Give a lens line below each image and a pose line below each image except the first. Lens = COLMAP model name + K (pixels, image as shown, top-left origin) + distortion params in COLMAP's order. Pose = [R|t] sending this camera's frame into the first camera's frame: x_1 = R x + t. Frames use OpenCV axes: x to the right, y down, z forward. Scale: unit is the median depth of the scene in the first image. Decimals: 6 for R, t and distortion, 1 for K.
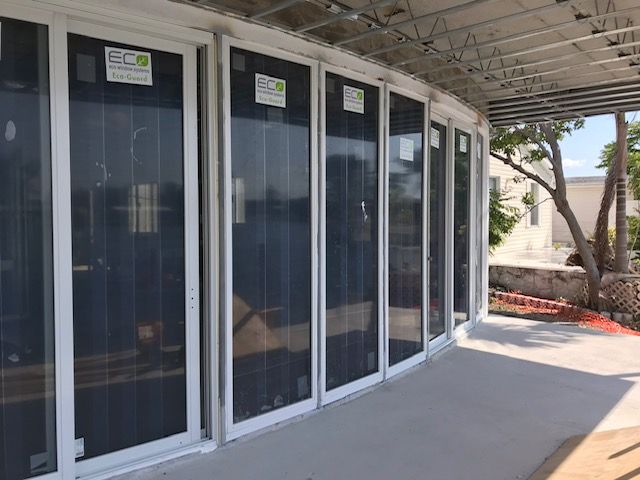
lens RADIAL K [[516.1, 0, 320.0], [0, 516.1, 240.0], [0, 0, 1]] dist [0.076888, -0.135757]
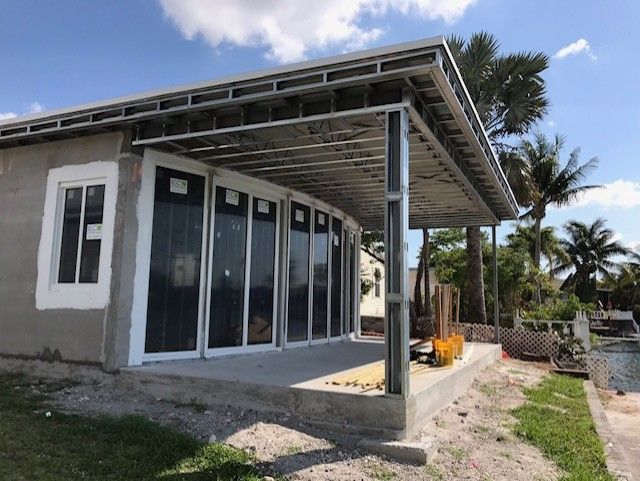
lens RADIAL K [[516.1, 0, 320.0], [0, 516.1, 240.5], [0, 0, 1]] dist [0.076888, -0.135757]
pose [[0.953933, 0.070585, 0.291599, -0.515830], [-0.021977, 0.985759, -0.166720, 0.181909], [-0.299214, 0.152631, 0.941899, -1.003154]]
